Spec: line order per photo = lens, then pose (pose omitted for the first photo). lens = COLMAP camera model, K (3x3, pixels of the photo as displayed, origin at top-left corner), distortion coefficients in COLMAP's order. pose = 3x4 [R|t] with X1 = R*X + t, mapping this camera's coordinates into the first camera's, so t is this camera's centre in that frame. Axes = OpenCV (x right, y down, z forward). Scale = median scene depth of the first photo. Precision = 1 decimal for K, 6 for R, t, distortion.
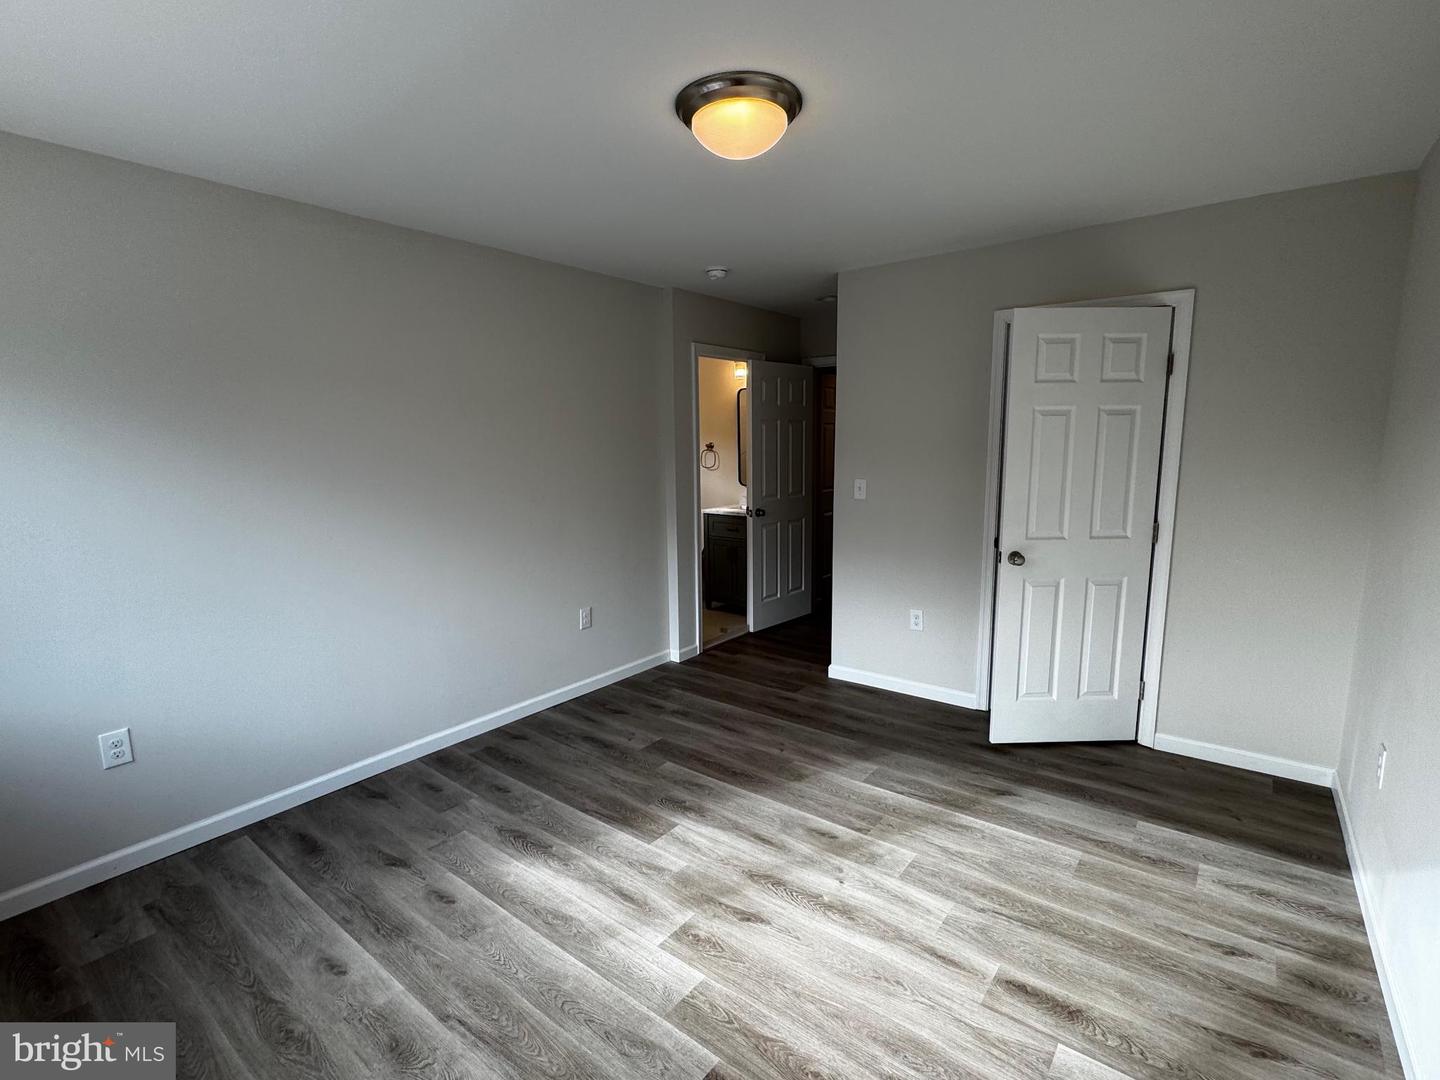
lens RADIAL K [[671.1, 0, 720.0], [0, 671.1, 540.0], [0, 0, 1]] dist [-0.000469, -0.000140]
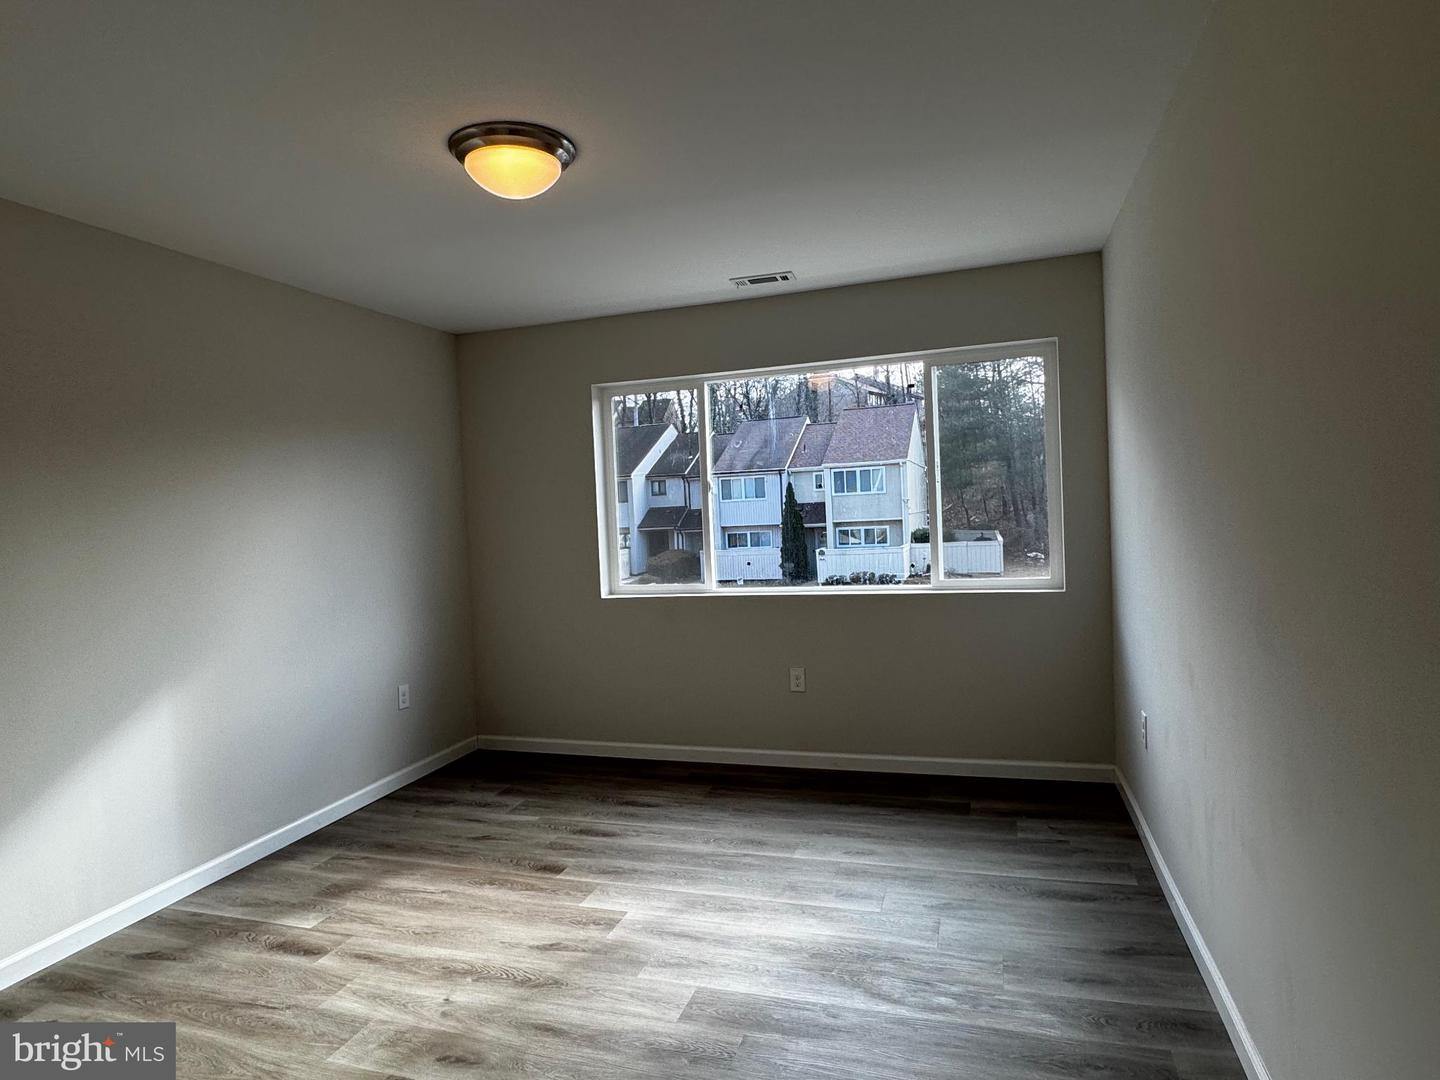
lens RADIAL K [[839.7, 0, 720.0], [0, 839.7, 540.0], [0, 0, 1]] dist [-0.018369, 0.000769]
pose [[-0.939243, 0.071046, -0.335819, 0.181817], [0.009772, 0.983483, 0.180735, -0.255743], [0.343113, 0.166473, -0.924424, 2.129609]]
